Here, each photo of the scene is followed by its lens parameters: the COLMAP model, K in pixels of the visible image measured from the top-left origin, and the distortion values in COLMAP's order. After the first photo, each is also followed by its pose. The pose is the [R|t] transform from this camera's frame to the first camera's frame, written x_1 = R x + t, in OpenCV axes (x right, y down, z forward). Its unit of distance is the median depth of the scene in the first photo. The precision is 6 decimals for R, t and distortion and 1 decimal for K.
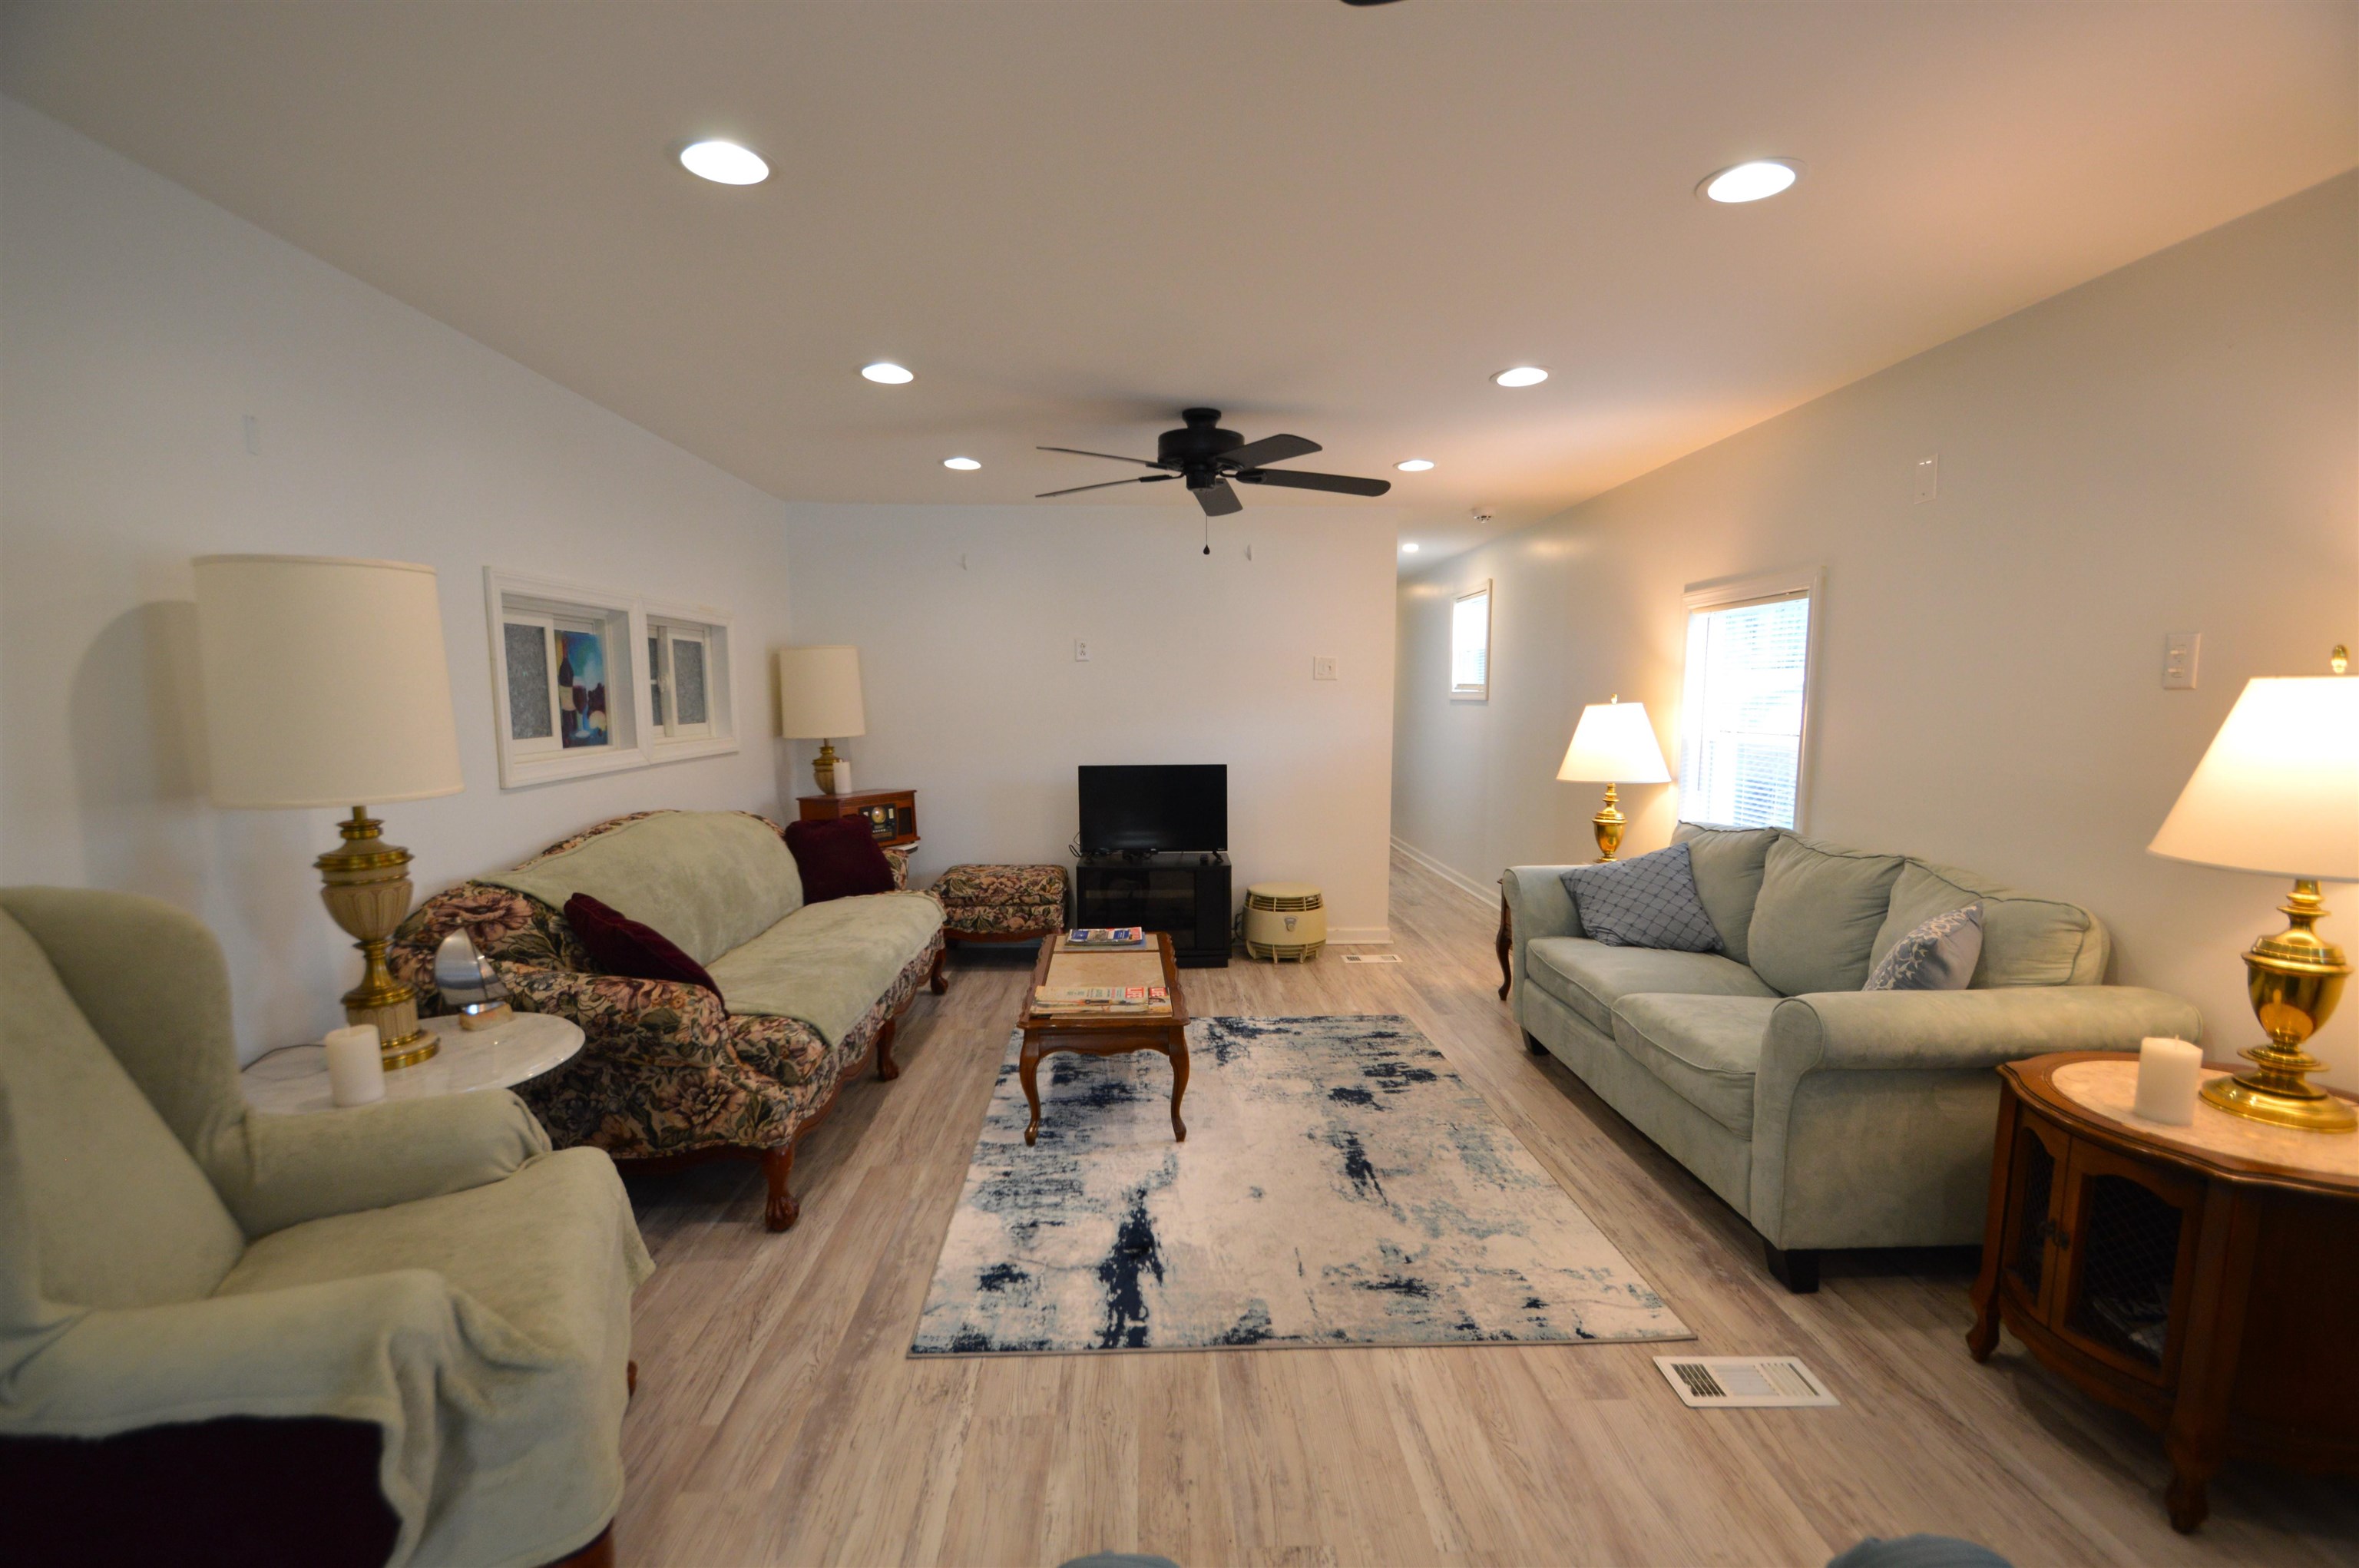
lens RADIAL K [[1048.9, 0, 1163.4], [0, 1048.9, 817.5], [0, 0, 1]] dist [0.017181, -0.019703]
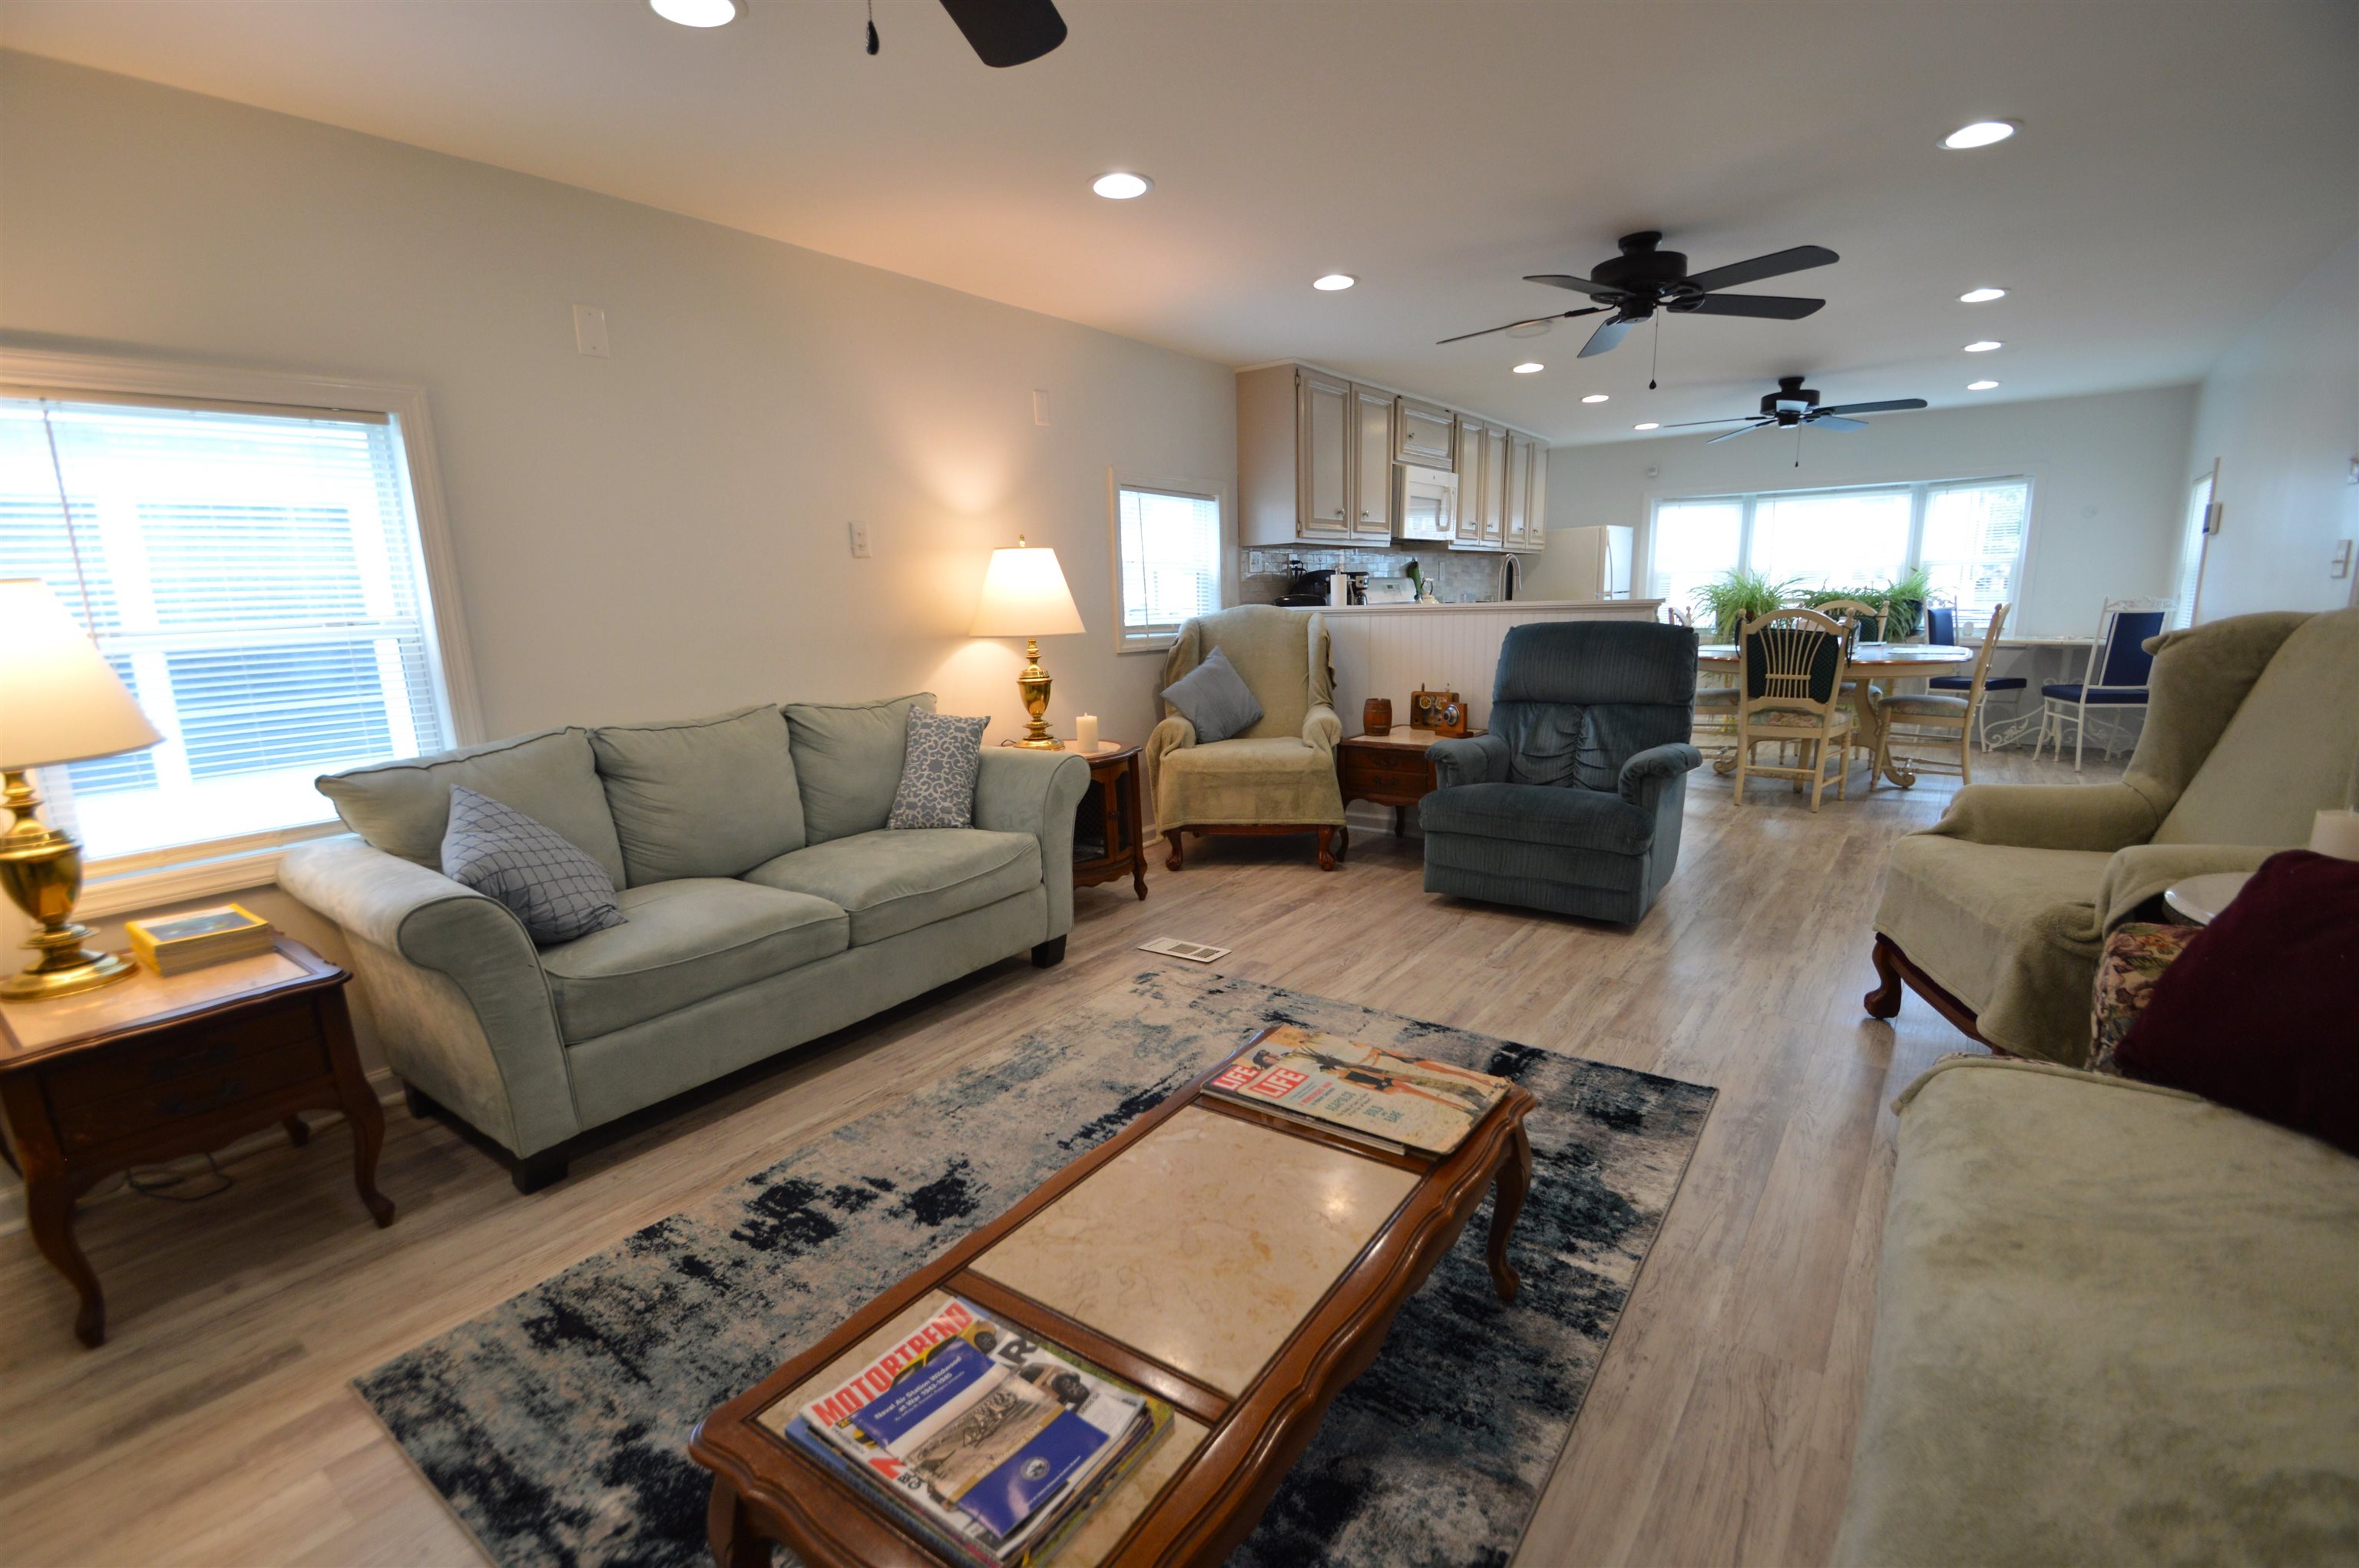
lens RADIAL K [[1048.9, 0, 1163.4], [0, 1048.9, 817.5], [0, 0, 1]] dist [0.017181, -0.019703]
pose [[-0.783672, -0.098563, 0.613305, -0.233374], [0.112254, 0.948605, 0.295884, -0.094079], [-0.610947, 0.300722, -0.732332, 1.119763]]
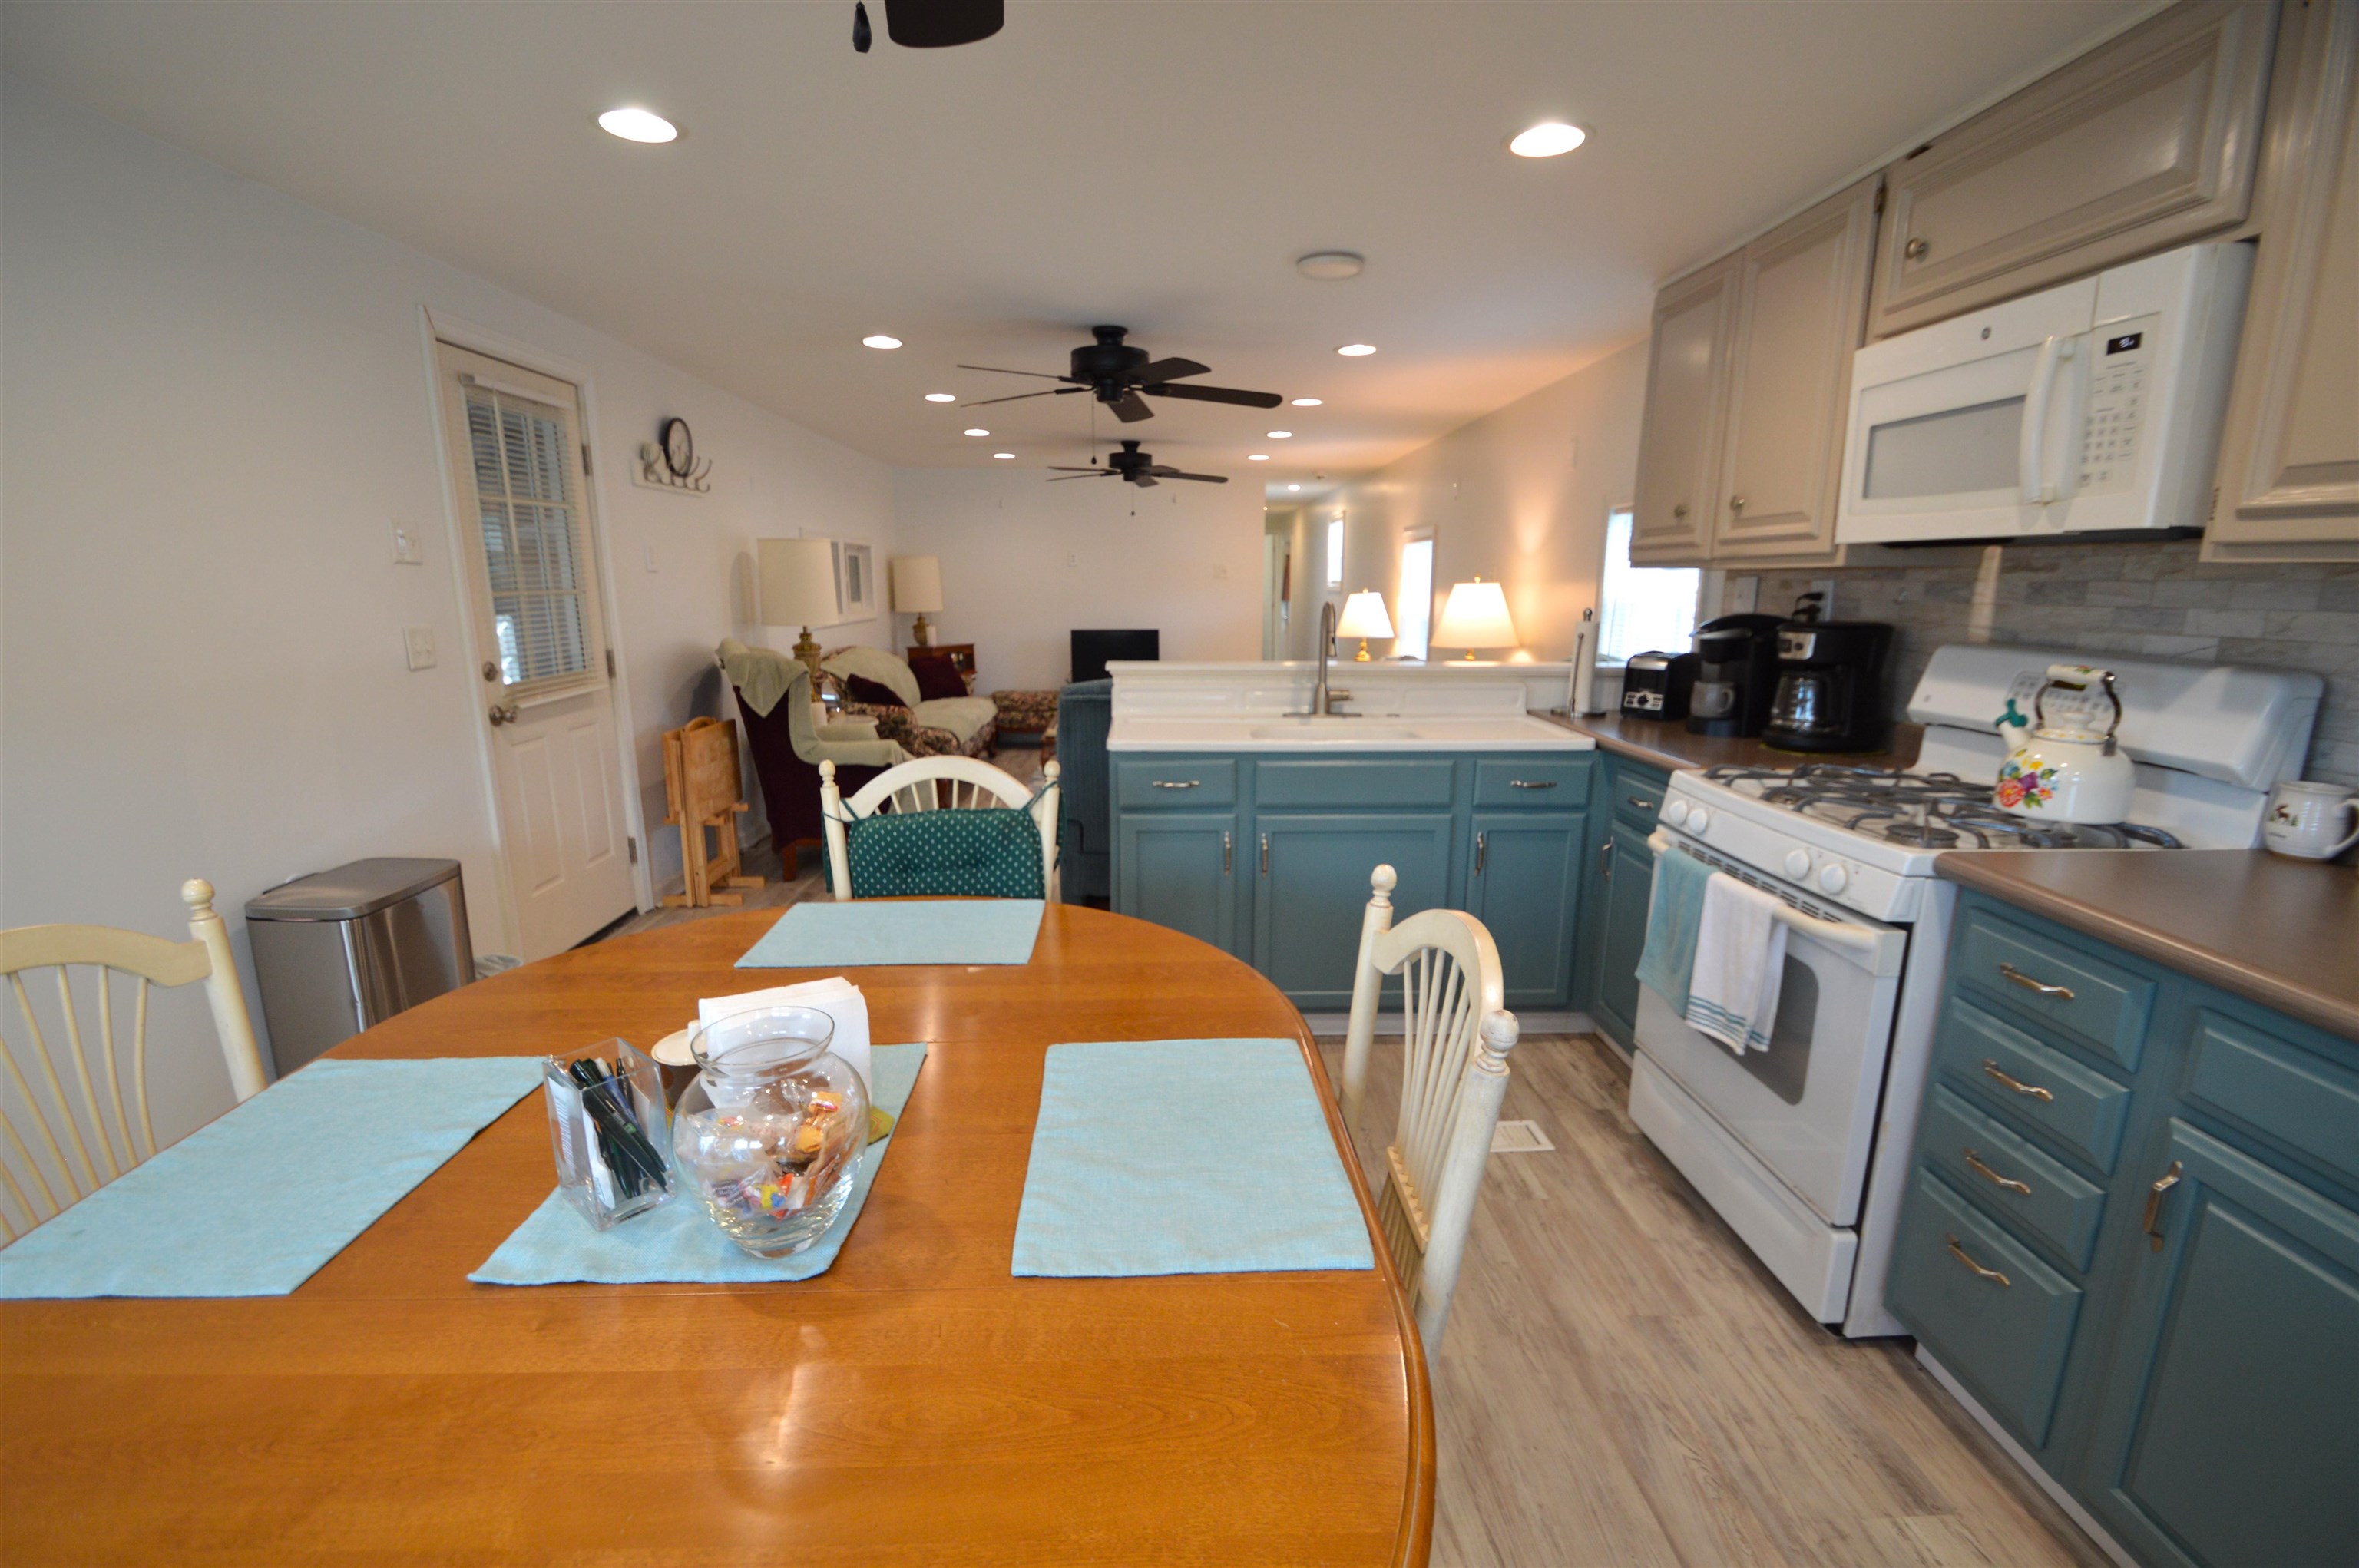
lens RADIAL K [[1048.9, 0, 1163.4], [0, 1048.9, 817.5], [0, 0, 1]] dist [0.017181, -0.019703]
pose [[0.999975, 0.005229, -0.004795, 0.099652], [-0.004716, 0.994825, 0.101490, 0.100728], [0.005301, -0.101464, 0.994825, -0.903016]]
